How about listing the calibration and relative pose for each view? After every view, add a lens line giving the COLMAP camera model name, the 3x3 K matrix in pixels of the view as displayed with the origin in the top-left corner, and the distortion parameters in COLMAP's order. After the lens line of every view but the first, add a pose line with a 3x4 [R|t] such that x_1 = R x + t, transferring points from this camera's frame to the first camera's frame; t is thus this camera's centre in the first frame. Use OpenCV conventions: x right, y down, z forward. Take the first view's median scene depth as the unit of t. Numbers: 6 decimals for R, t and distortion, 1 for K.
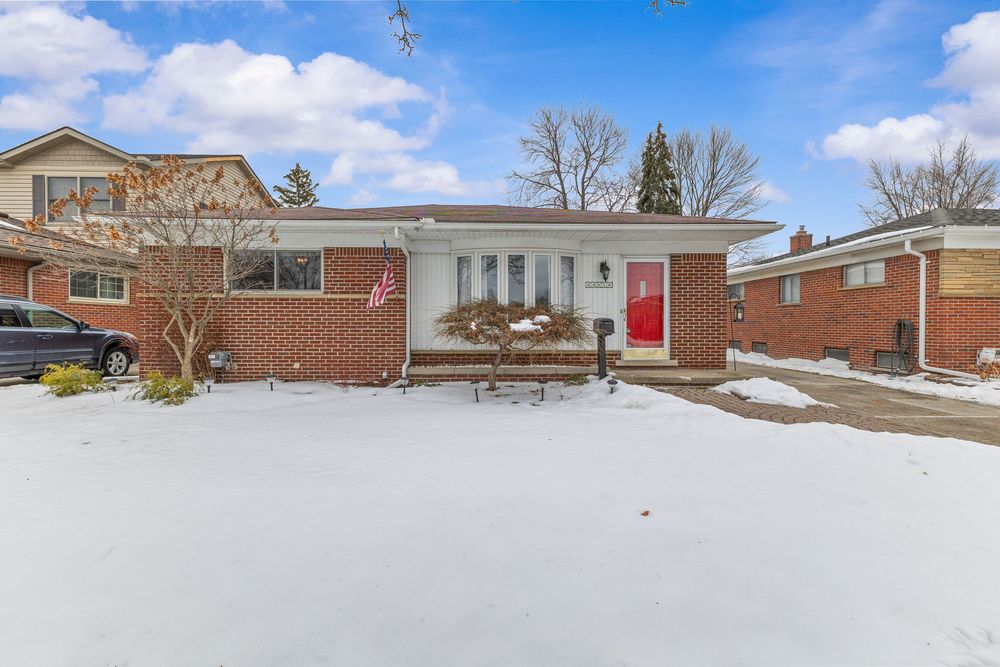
lens RADIAL K [[431.6, 0, 499.0], [0, 431.6, 328.1], [0, 0, 1]] dist [0.016857, -0.000573]
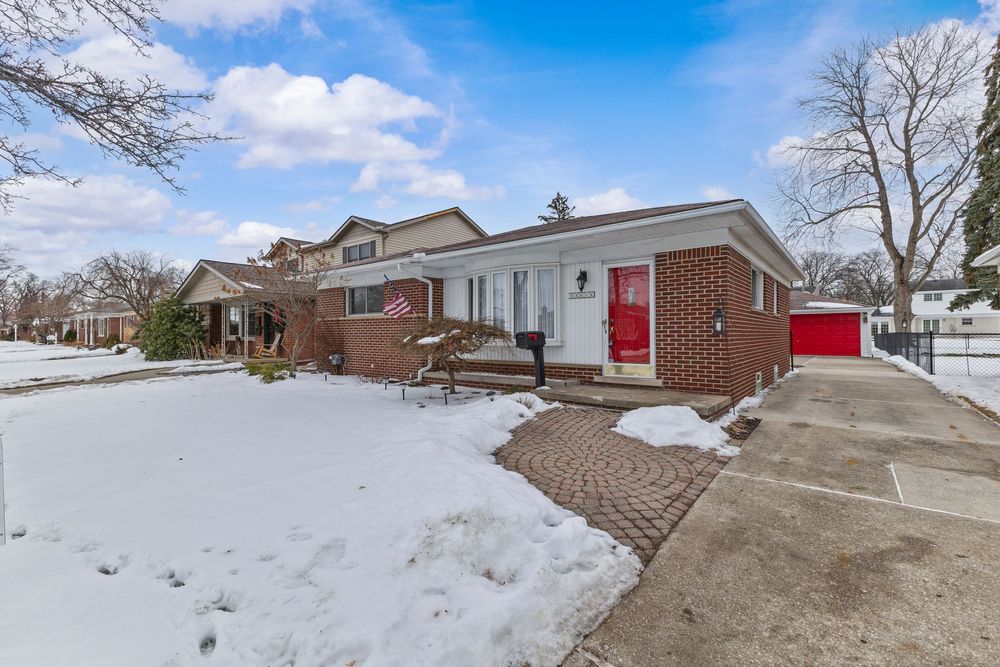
lens RADIAL K [[431.6, 0, 499.0], [0, 431.6, 328.1], [0, 0, 1]] dist [0.016857, -0.000573]
pose [[0.769636, -0.011791, -0.638374, 0.698383], [0.000123, 0.999832, -0.018318, -0.010414], [0.638483, 0.014020, 0.769508, 0.154555]]
